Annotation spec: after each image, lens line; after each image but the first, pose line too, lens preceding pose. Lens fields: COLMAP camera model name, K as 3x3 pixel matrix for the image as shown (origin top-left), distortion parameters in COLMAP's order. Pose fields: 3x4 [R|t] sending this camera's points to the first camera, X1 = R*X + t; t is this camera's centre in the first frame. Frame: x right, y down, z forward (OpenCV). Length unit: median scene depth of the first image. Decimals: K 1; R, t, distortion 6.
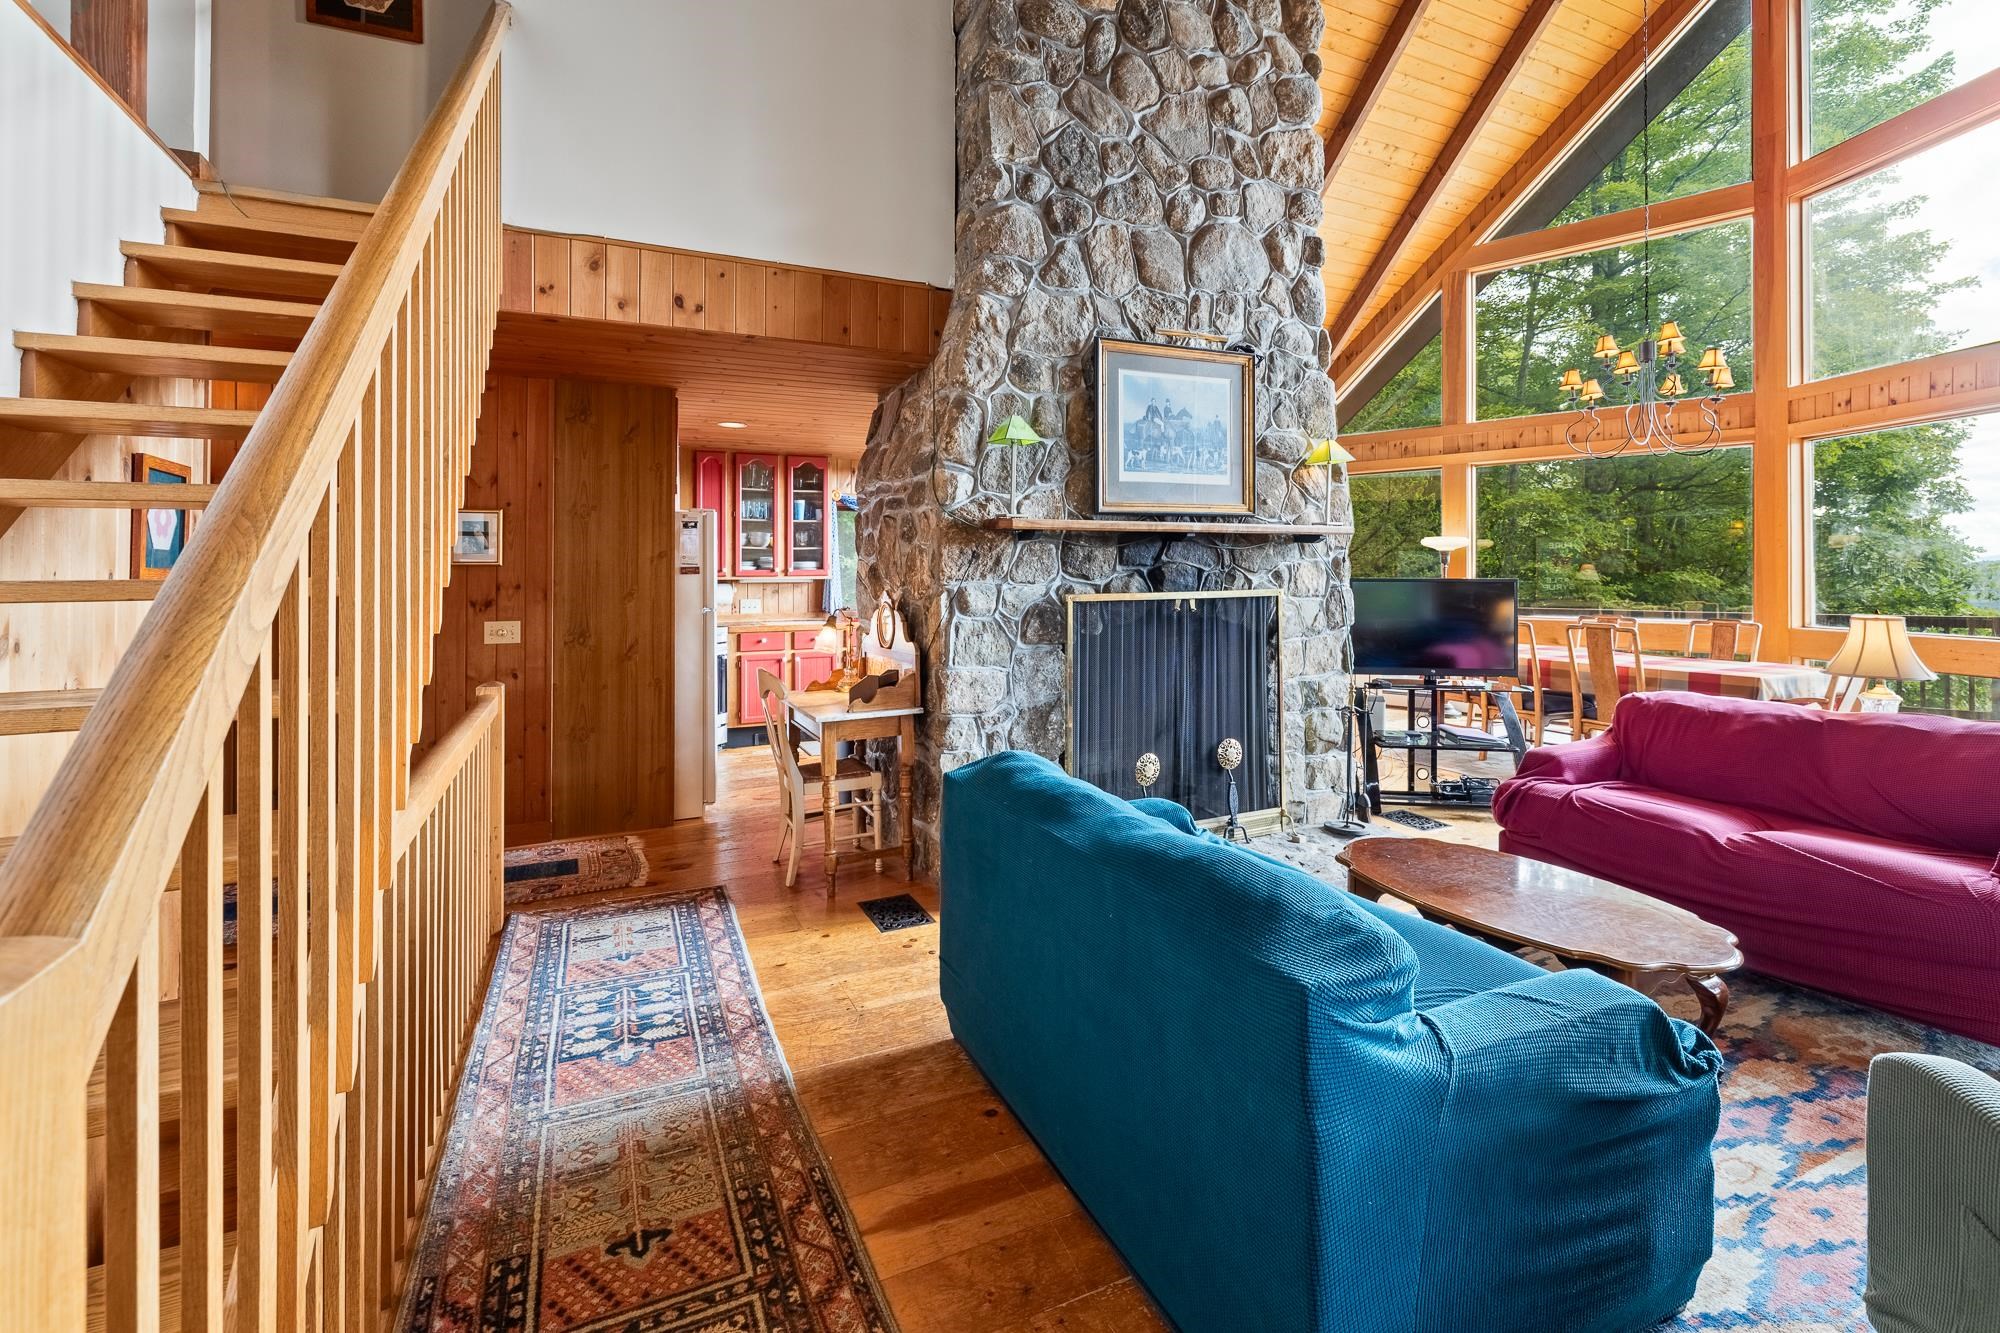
lens RADIAL K [[878.8, 0, 1021.8], [0, 878.8, 573.1], [0, 0, 1]] dist [0.008524, 0.000194]
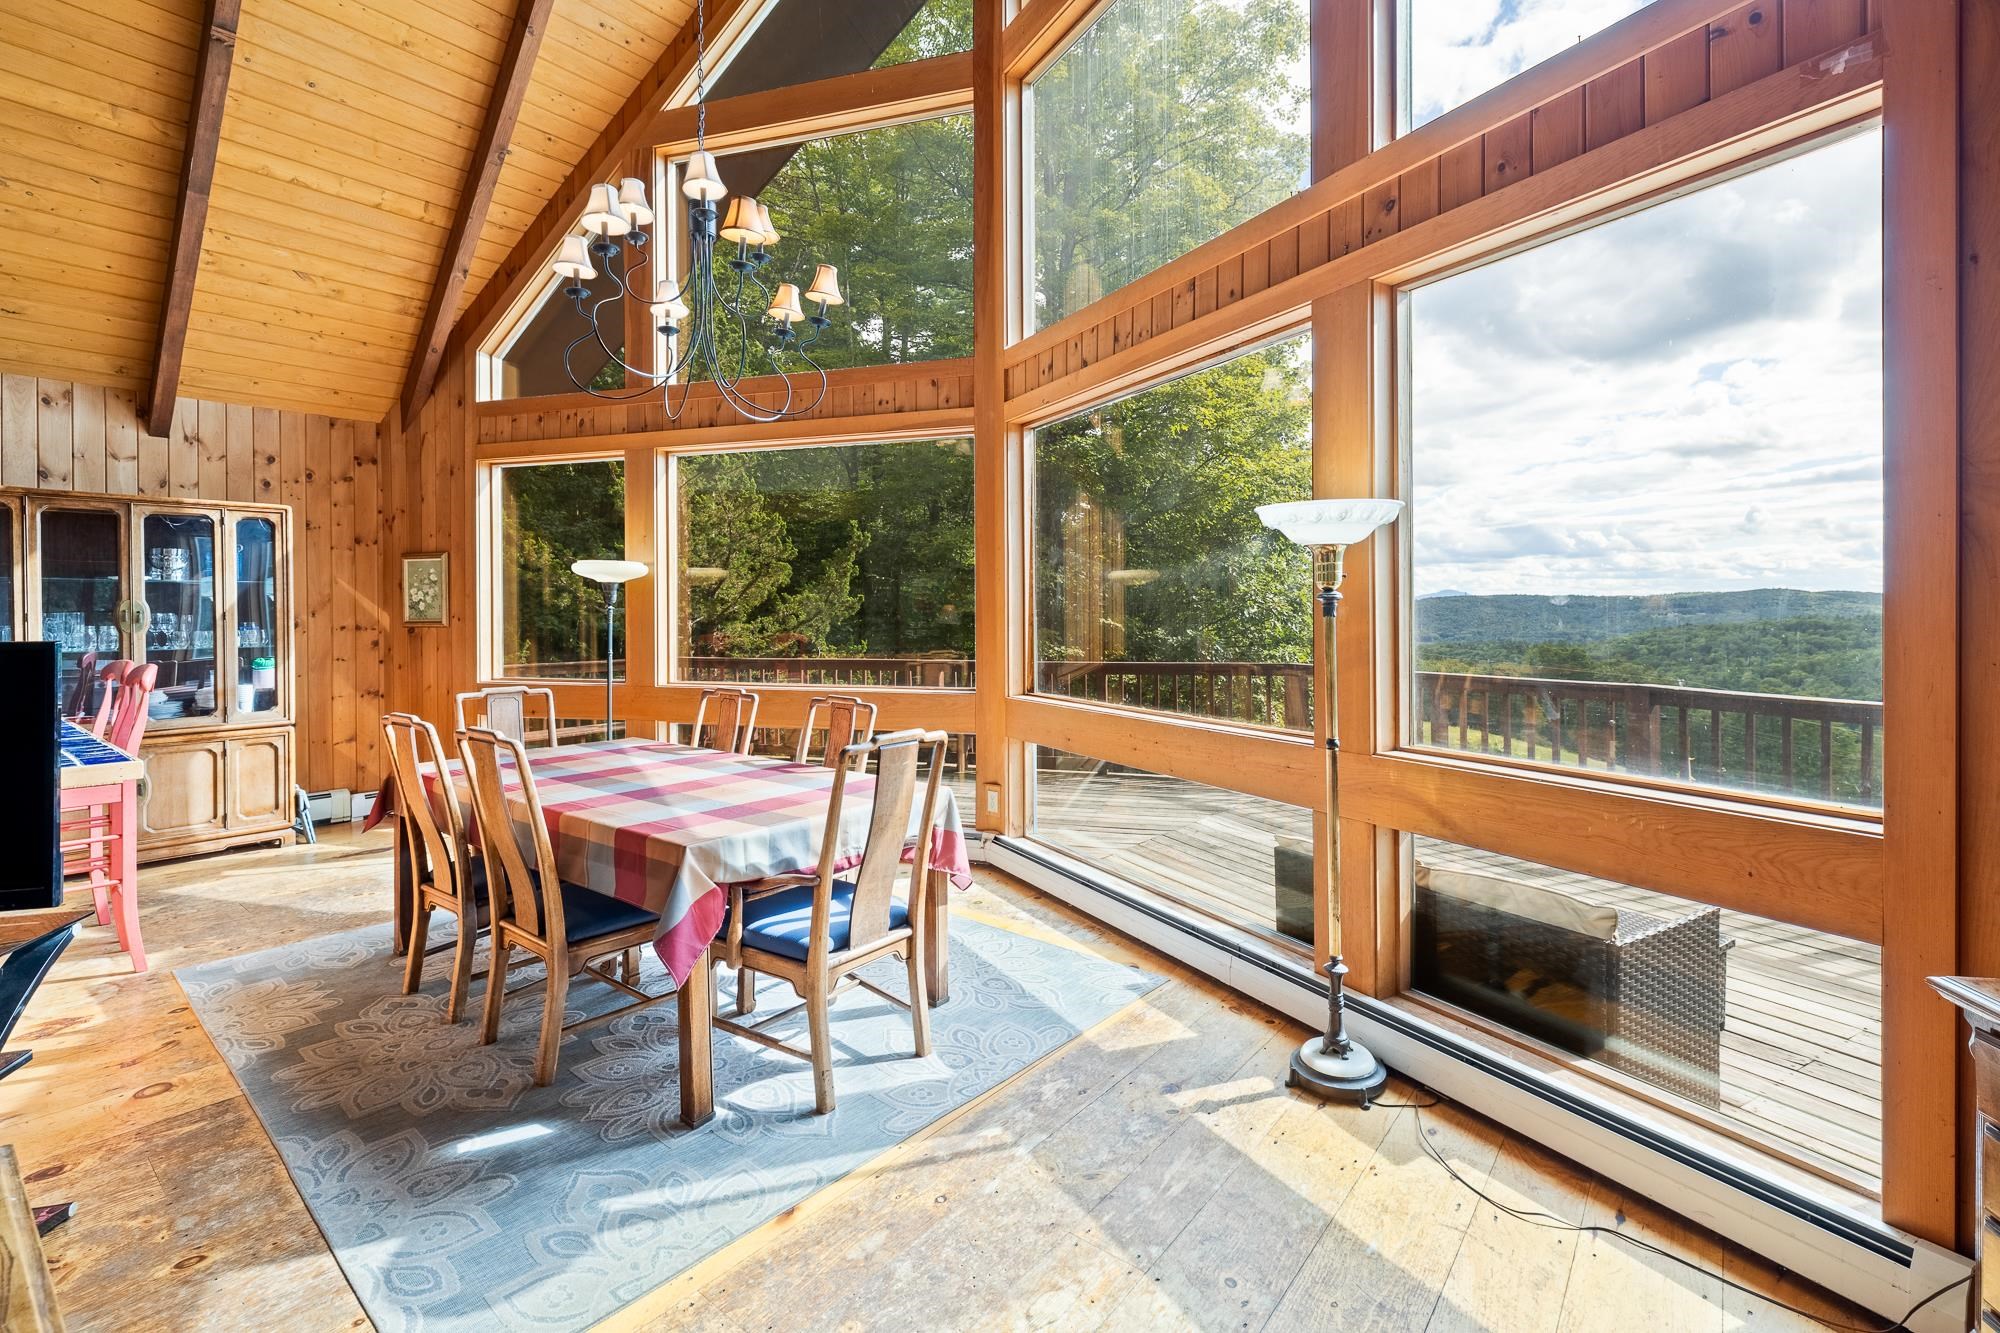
lens RADIAL K [[878.8, 0, 1004.7], [0, 878.8, 619.3], [0, 0, 1]] dist [0.008524, 0.000194]
pose [[0.910375, -0.004557, 0.413760, 0.545085], [-0.000662, 0.999922, 0.012471, -0.008768], [-0.413784, -0.011627, 0.910301, 0.352650]]
